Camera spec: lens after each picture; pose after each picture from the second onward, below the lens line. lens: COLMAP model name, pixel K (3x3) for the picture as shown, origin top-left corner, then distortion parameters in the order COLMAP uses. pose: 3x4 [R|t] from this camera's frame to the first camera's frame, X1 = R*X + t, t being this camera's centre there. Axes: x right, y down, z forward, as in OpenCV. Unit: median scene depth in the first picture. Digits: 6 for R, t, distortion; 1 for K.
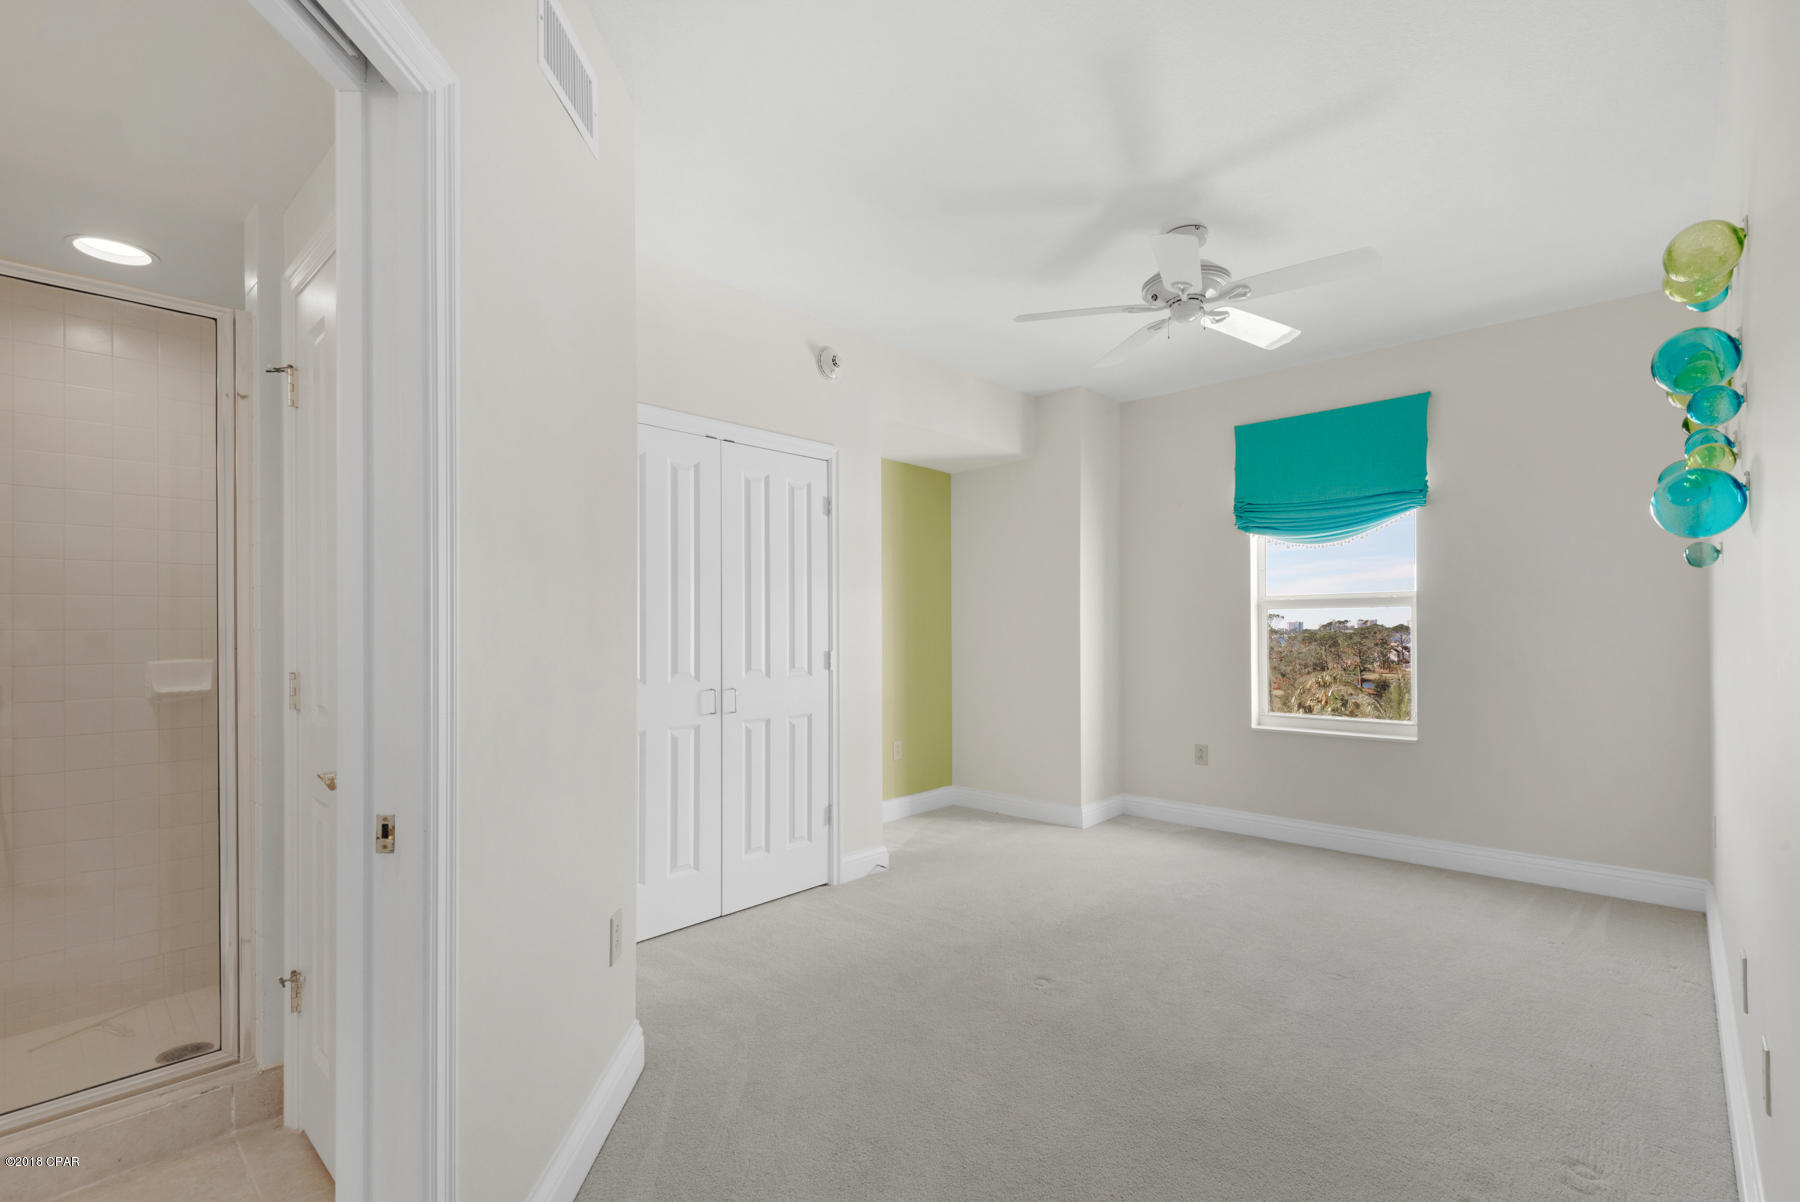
lens RADIAL K [[824.1, 0, 903.6], [0, 824.1, 606.5], [0, 0, 1]] dist [0.019317, -0.010062]
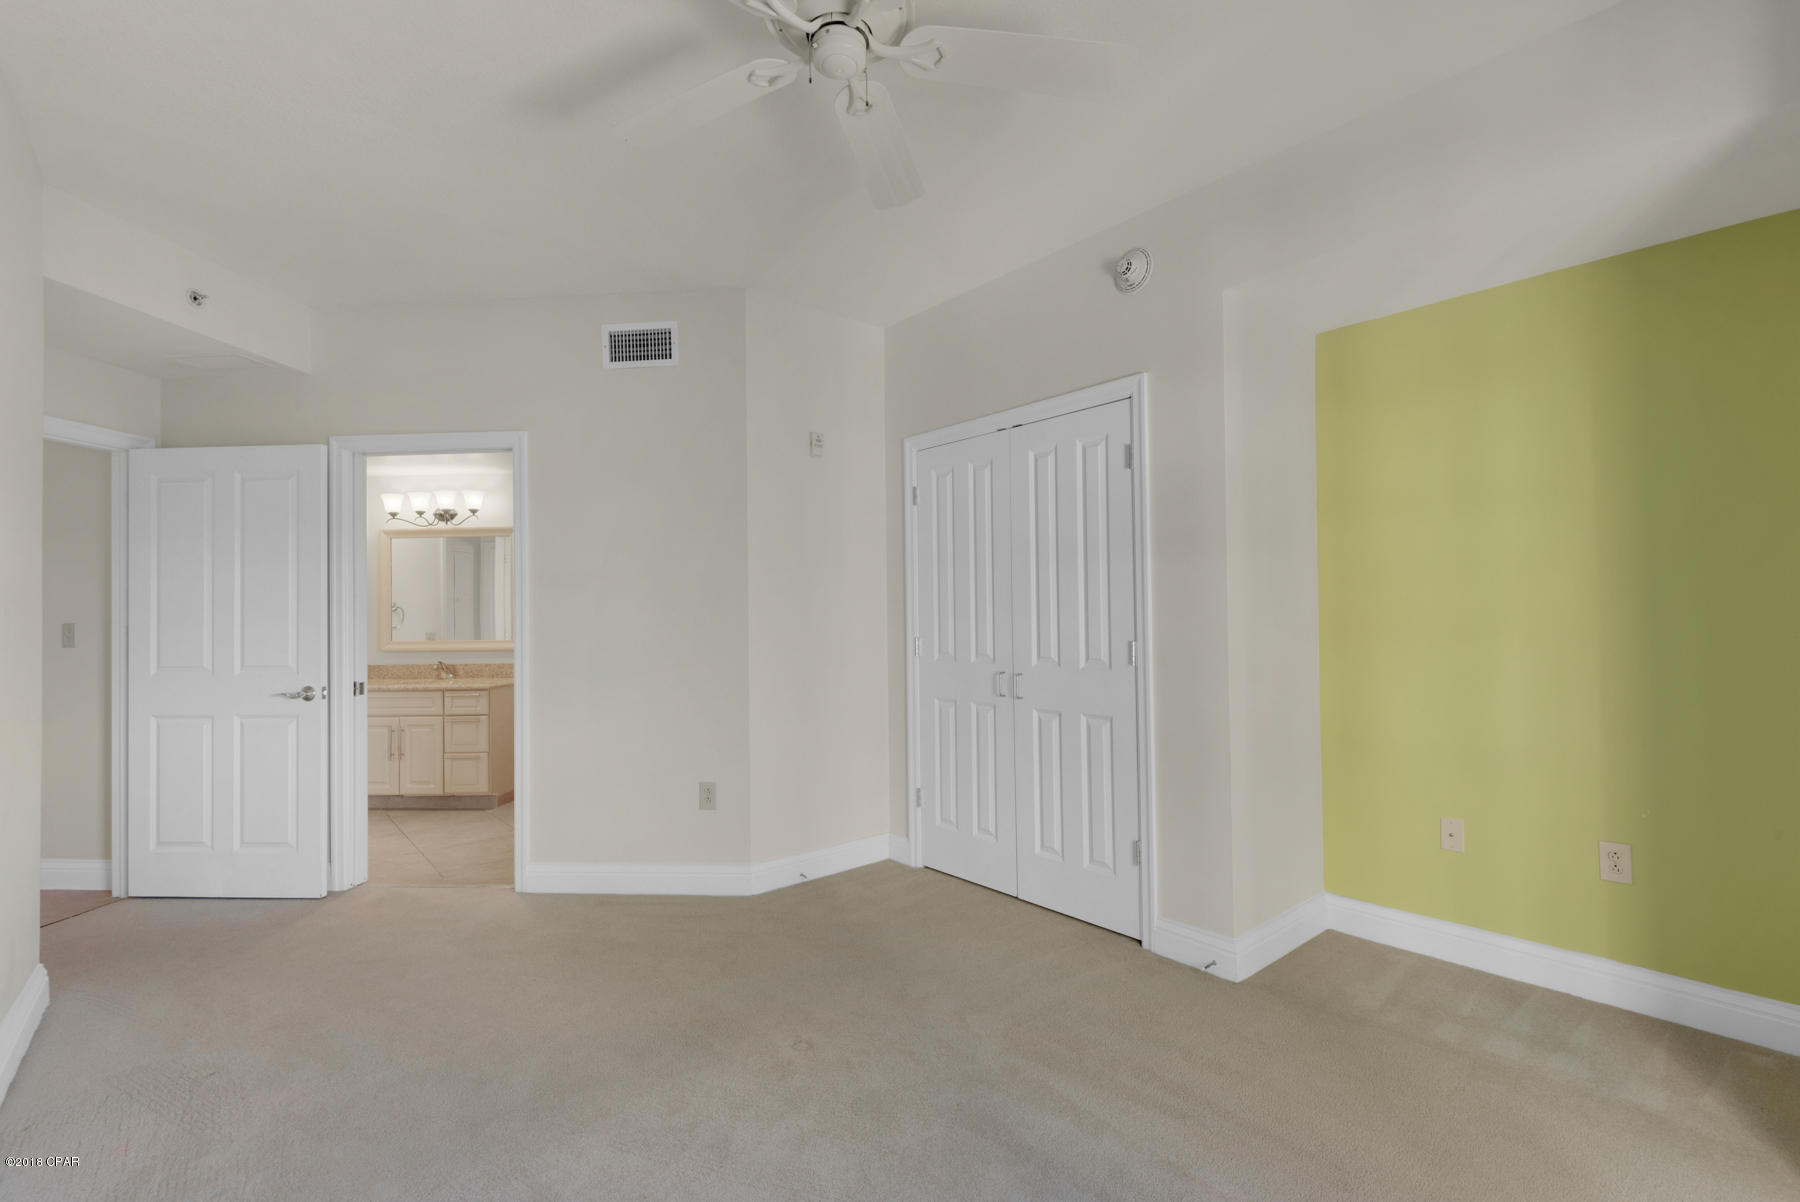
lens RADIAL K [[824.1, 0, 906.0], [0, 824.1, 606.4], [0, 0, 1]] dist [0.019317, -0.010062]
pose [[-0.098414, -0.010347, -0.995092, 0.760305], [0.026855, 0.999554, -0.013050, 0.026149], [0.994783, -0.028008, -0.098092, 0.927259]]
